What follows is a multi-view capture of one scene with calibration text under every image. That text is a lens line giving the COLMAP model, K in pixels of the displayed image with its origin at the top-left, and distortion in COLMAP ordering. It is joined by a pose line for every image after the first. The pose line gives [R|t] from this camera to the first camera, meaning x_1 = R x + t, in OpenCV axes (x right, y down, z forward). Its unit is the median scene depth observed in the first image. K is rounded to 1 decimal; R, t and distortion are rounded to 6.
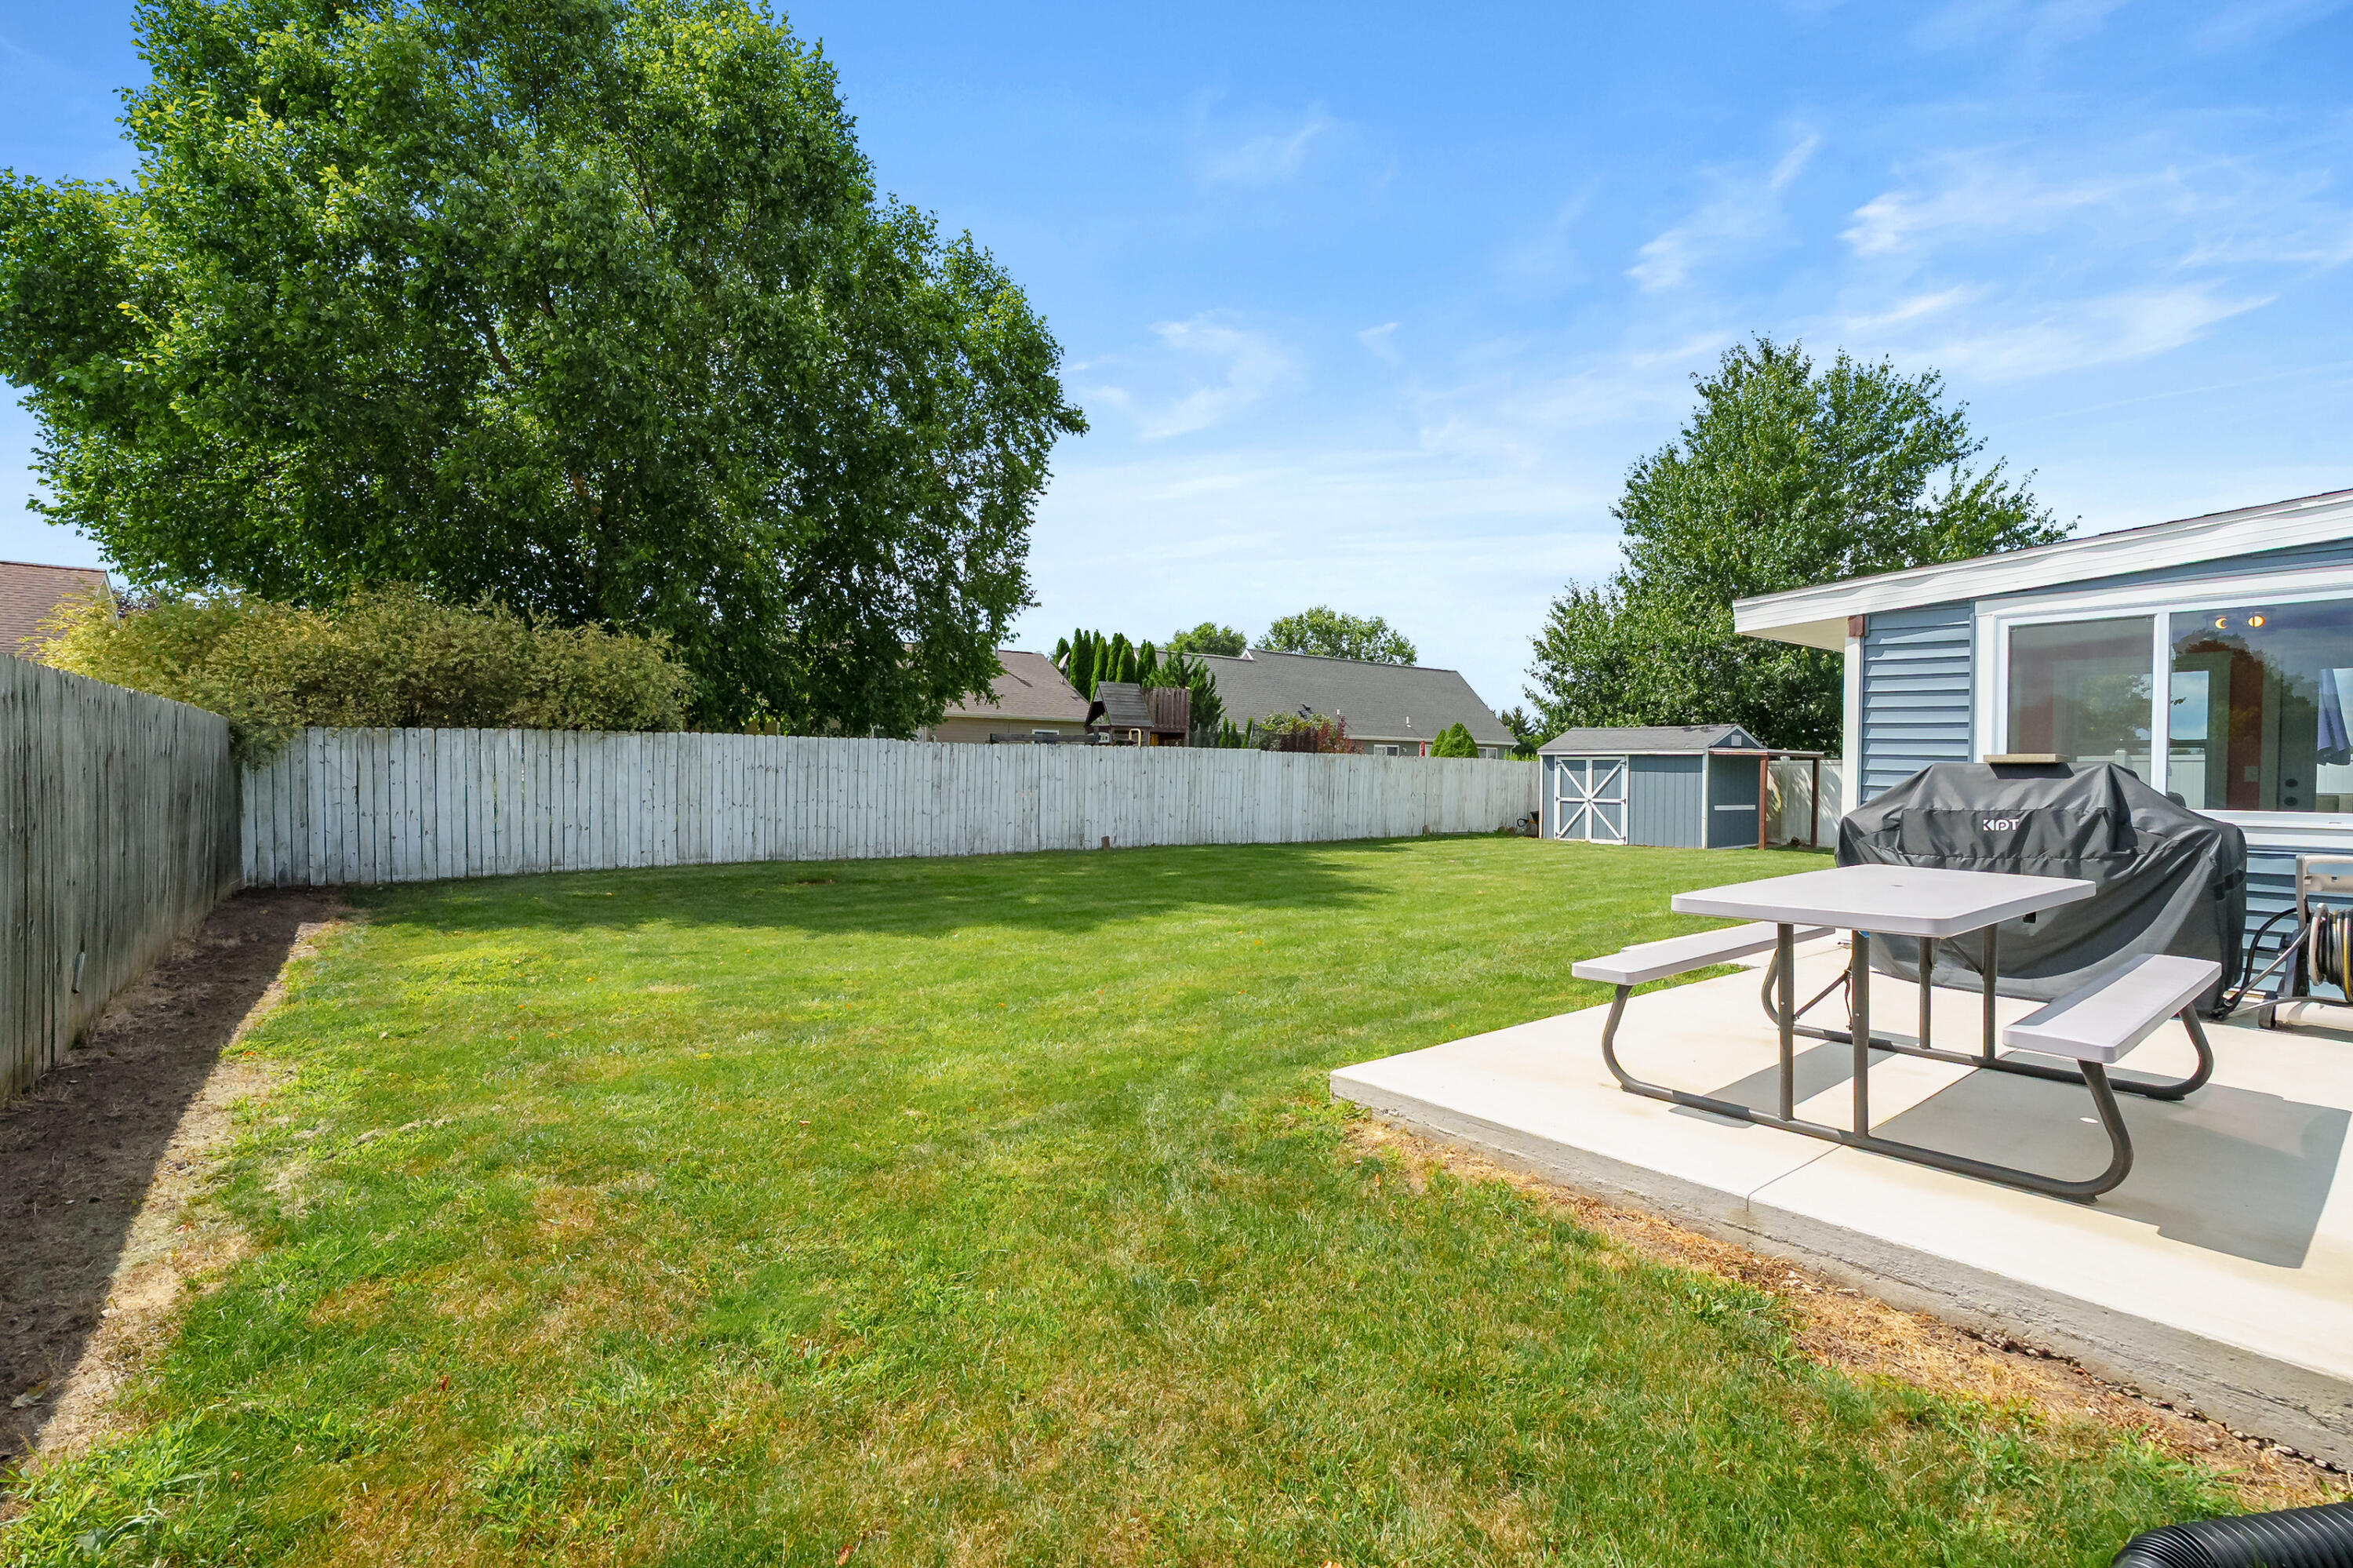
lens RADIAL K [[1054.5, 0, 1176.5], [0, 1054.5, 784.0], [0, 0, 1]] dist [0.000282, 0.000174]
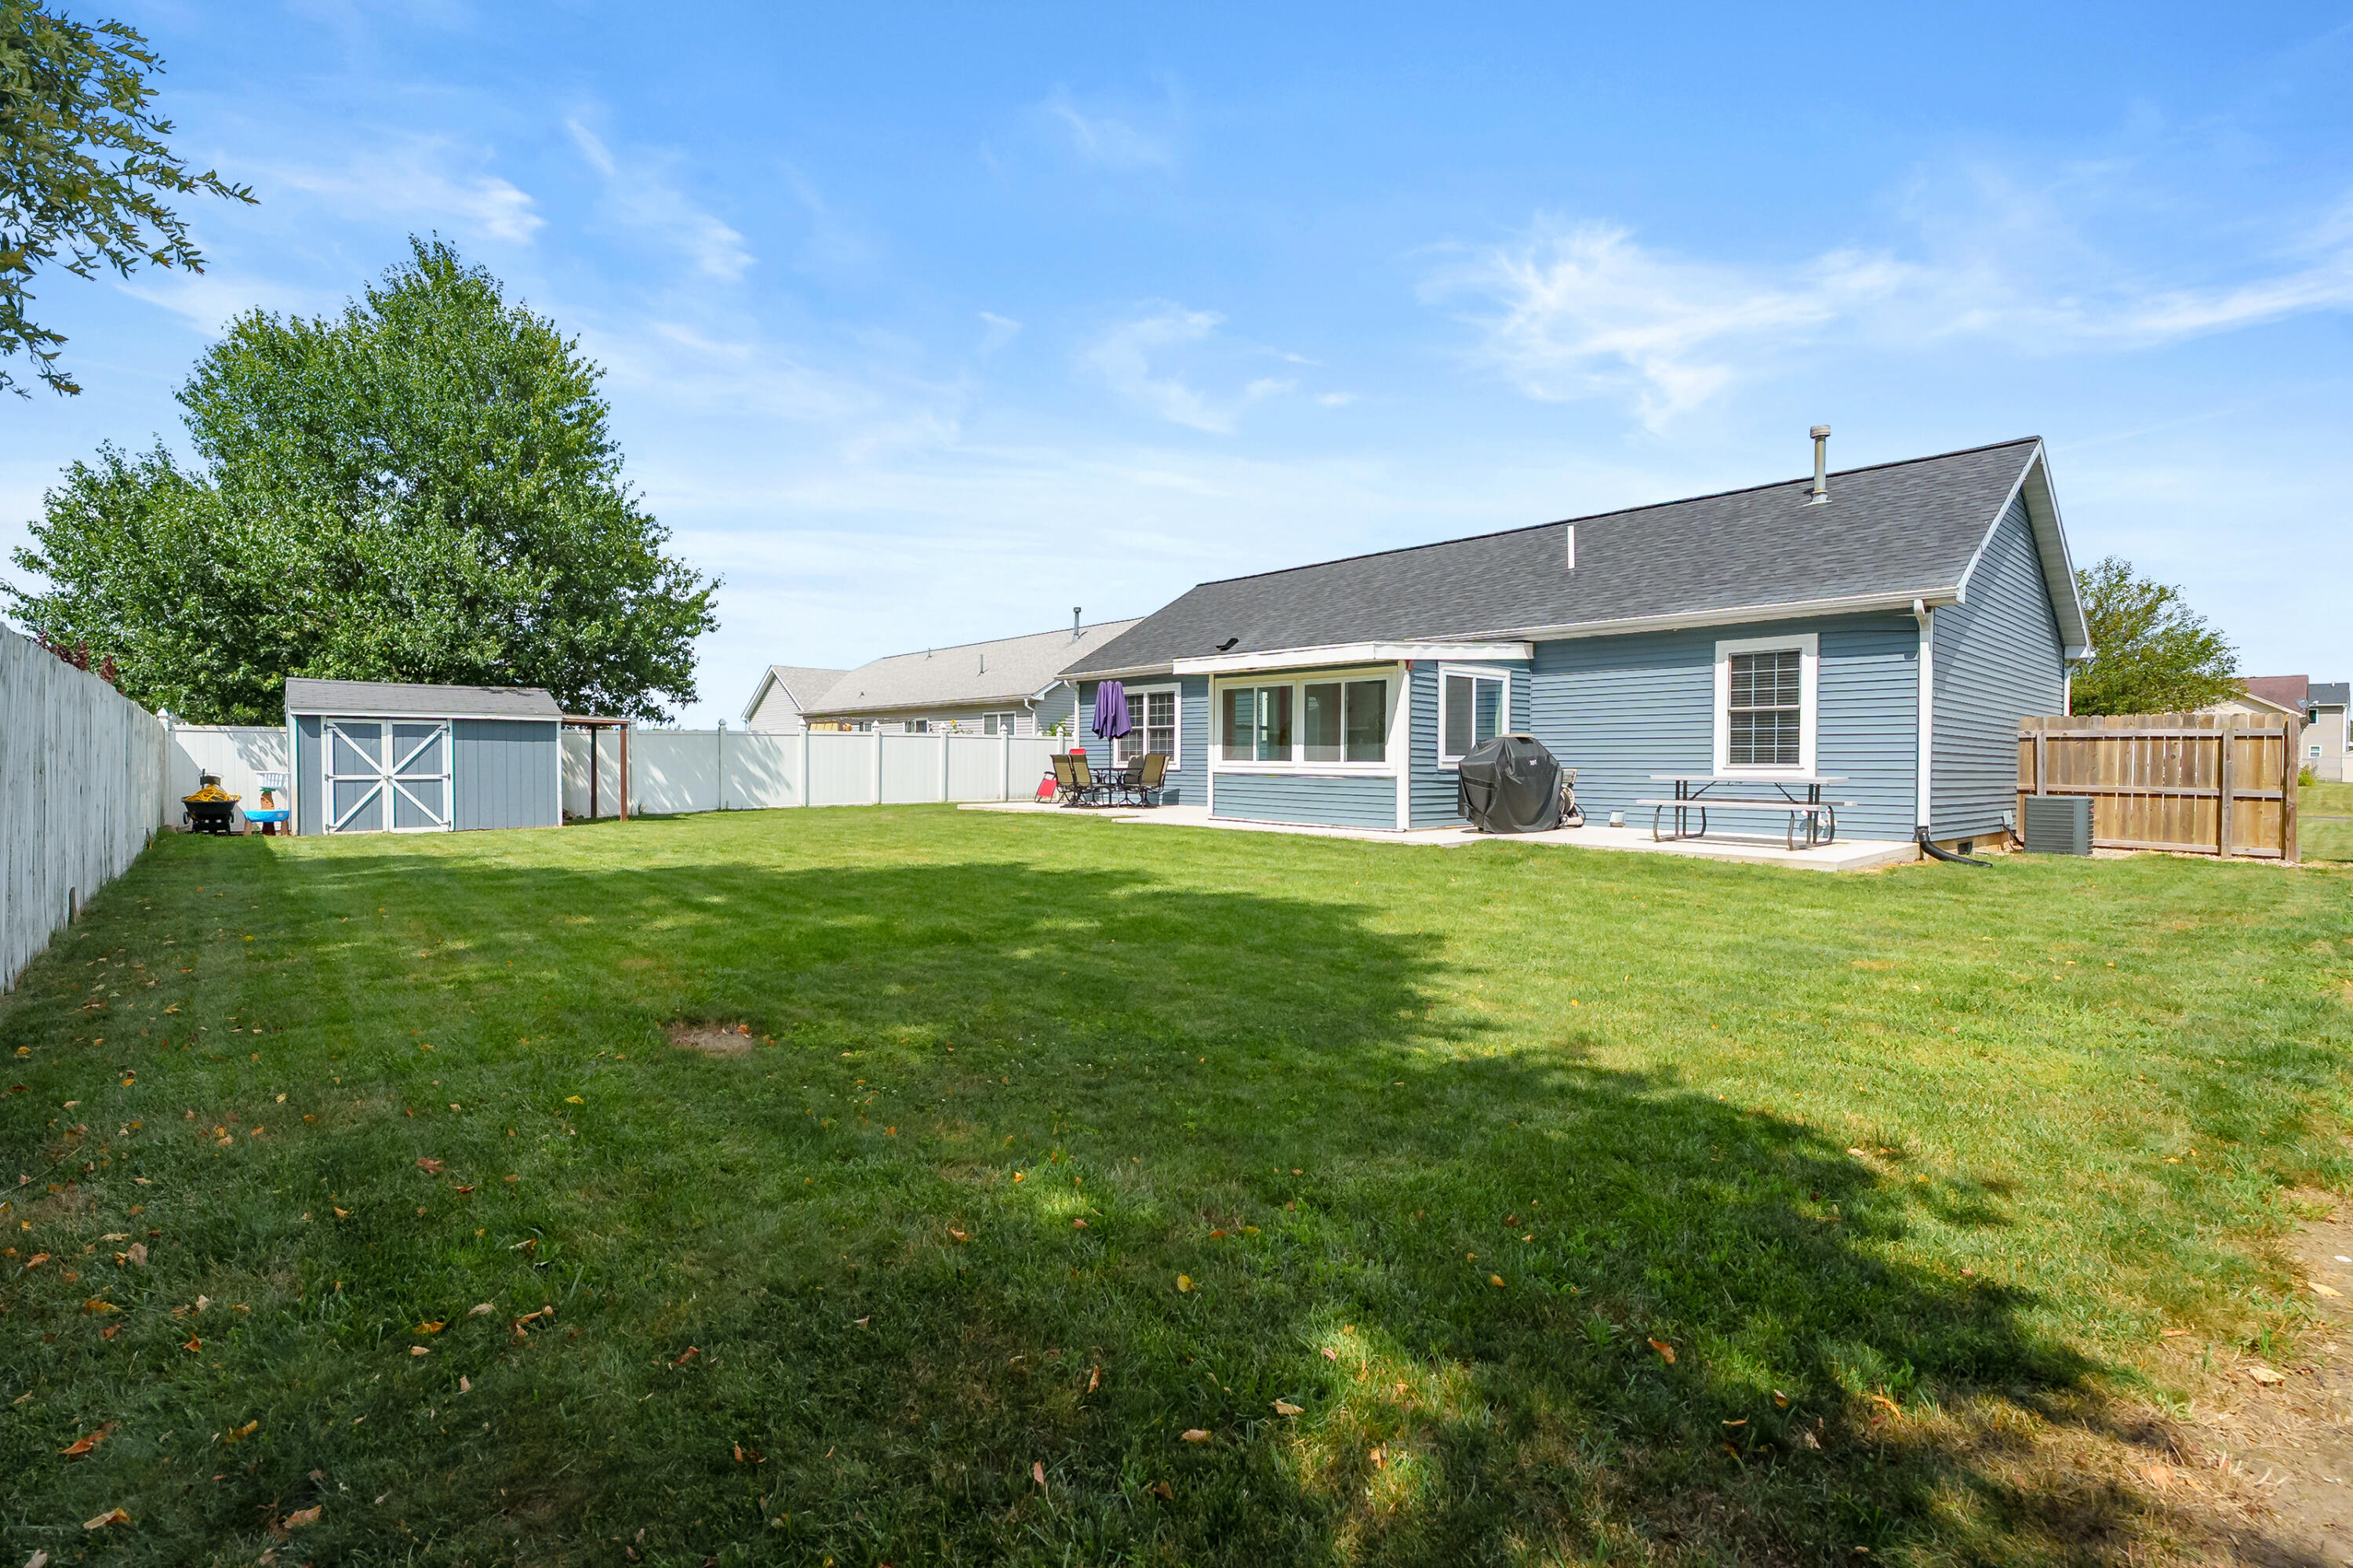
lens RADIAL K [[1054.5, 0, 1176.5], [0, 1054.5, 784.0], [0, 0, 1]] dist [0.000282, 0.000174]
pose [[-0.089777, -0.029824, 0.995515, -0.411361], [0.011956, 0.999447, 0.031020, 0.003450], [-0.995890, 0.014687, -0.089371, 0.505272]]
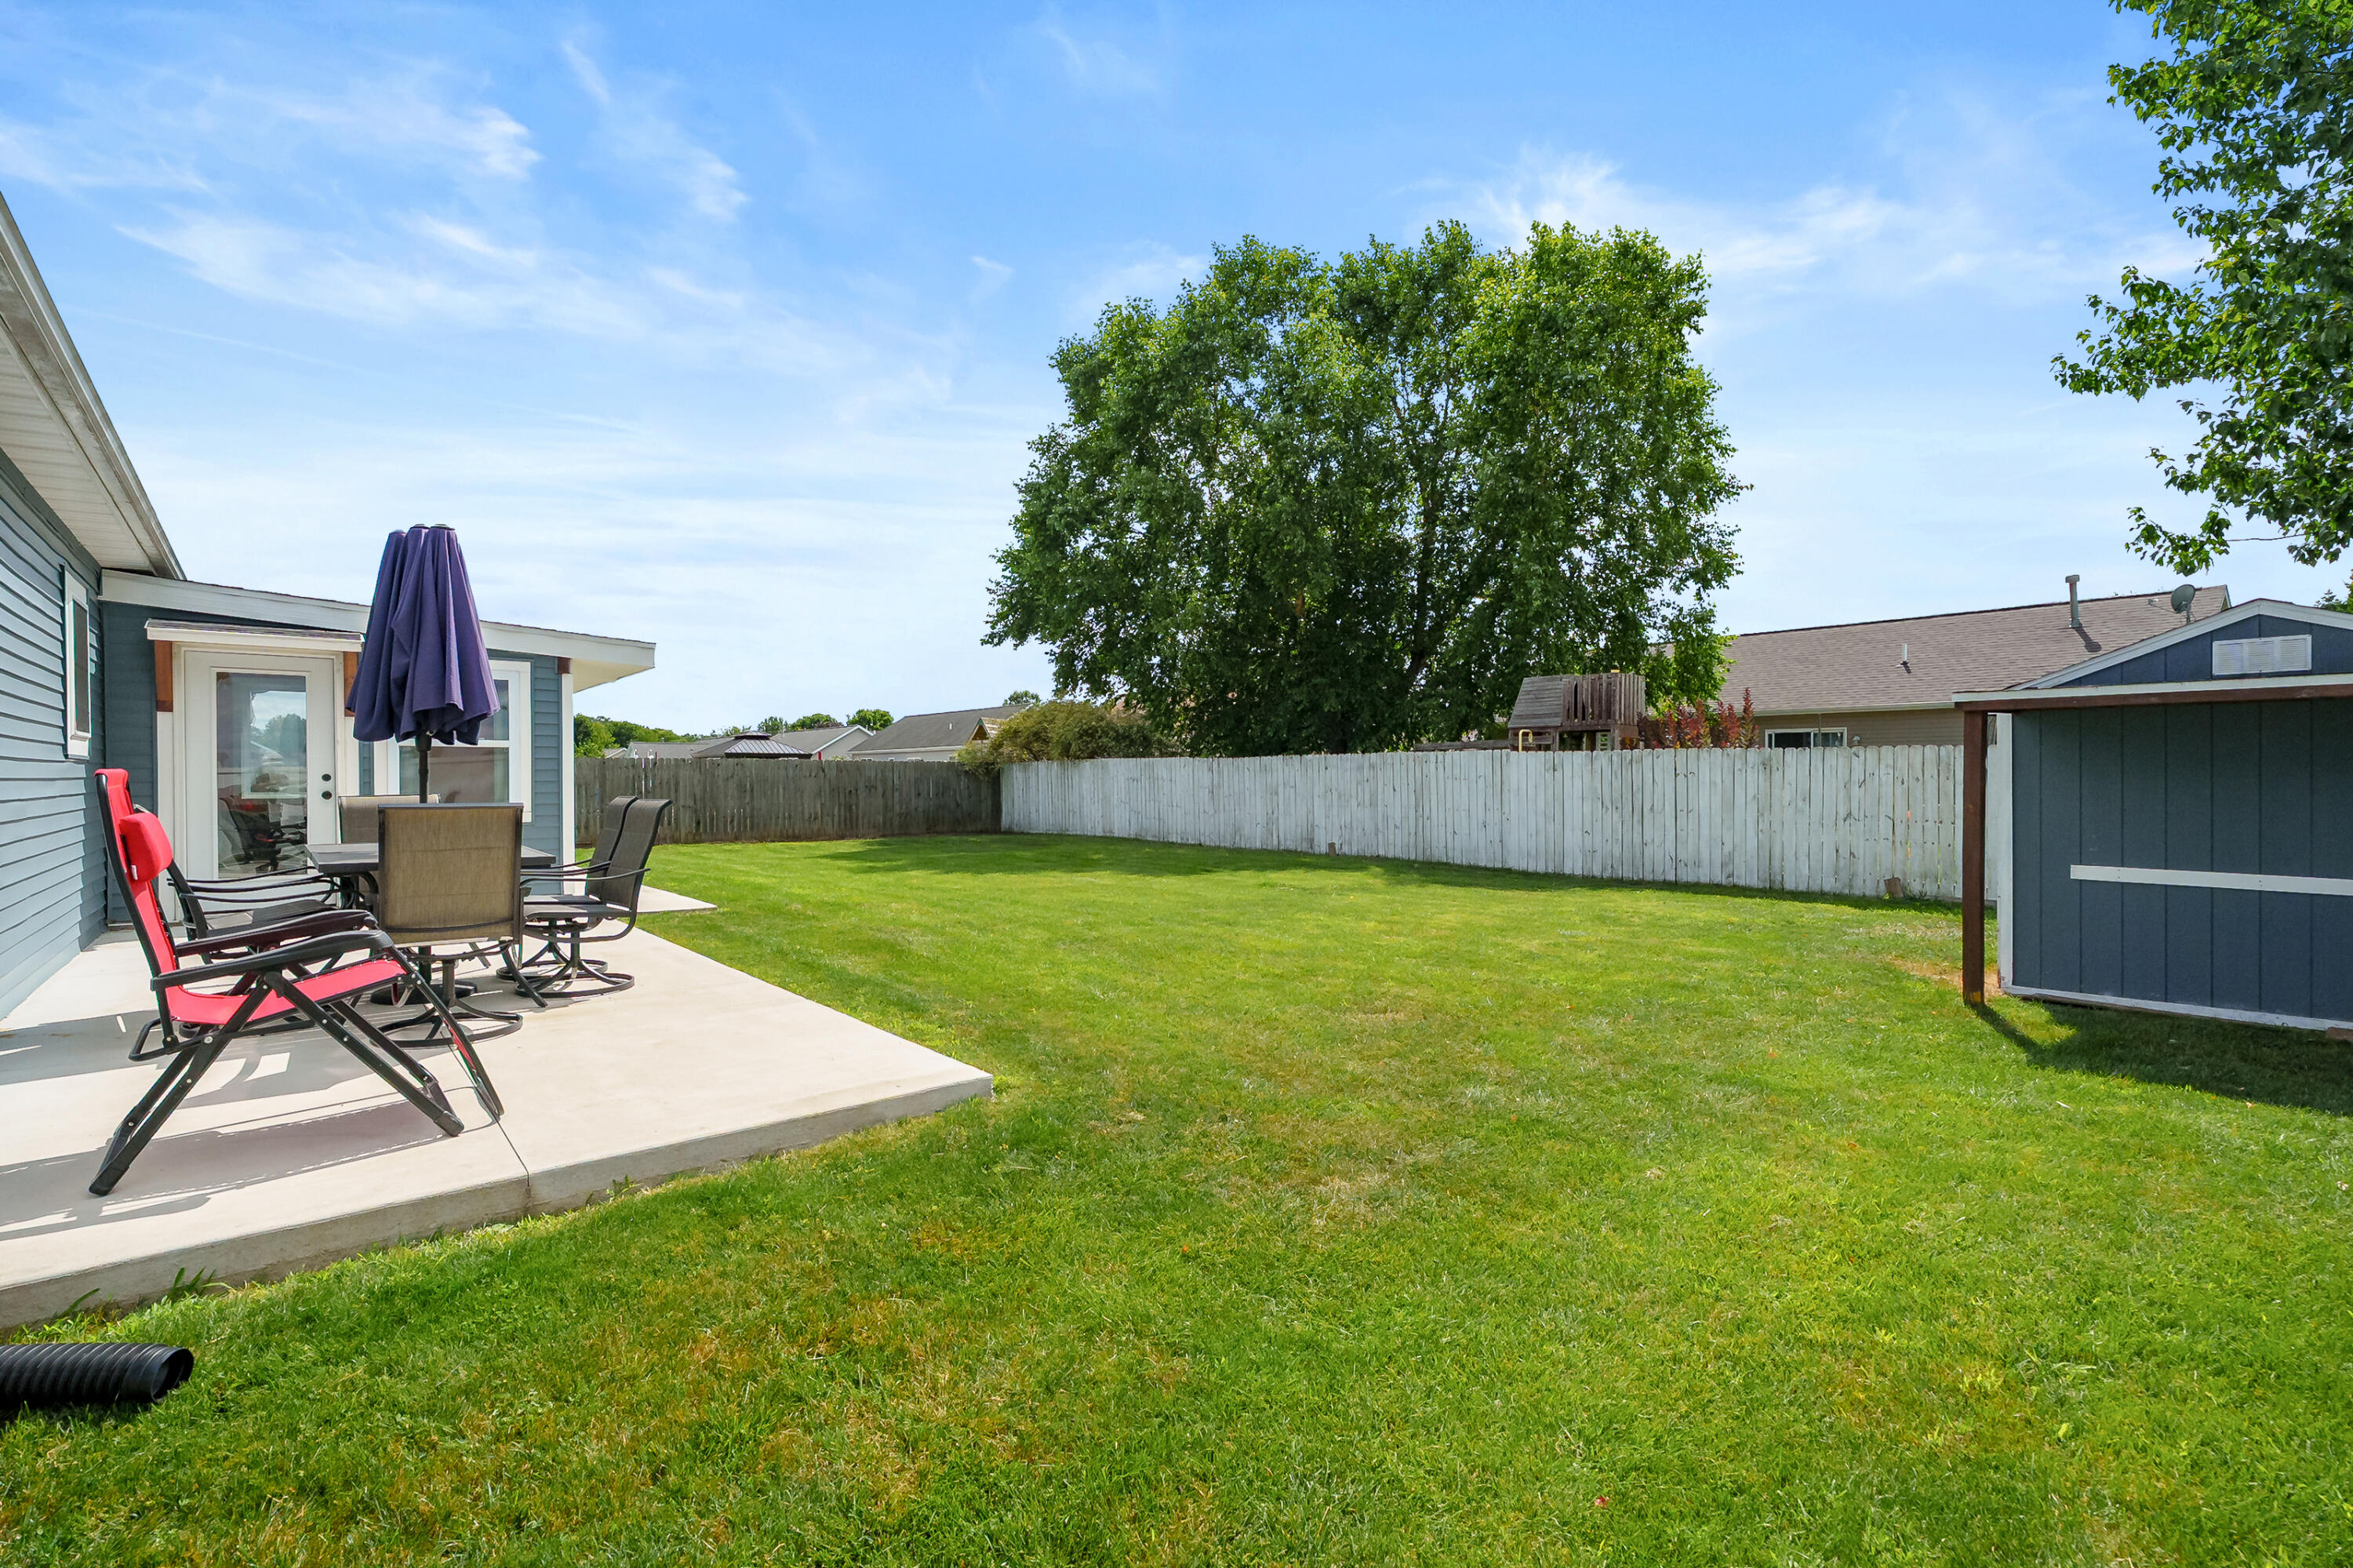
lens RADIAL K [[1054.5, 0, 1176.5], [0, 1054.5, 784.0], [0, 0, 1]] dist [0.000282, 0.000174]
pose [[0.013531, -0.004461, -0.999898, 0.750971], [-0.016494, 0.999853, -0.004684, 0.001178], [0.999772, 0.016556, 0.013456, 0.677523]]
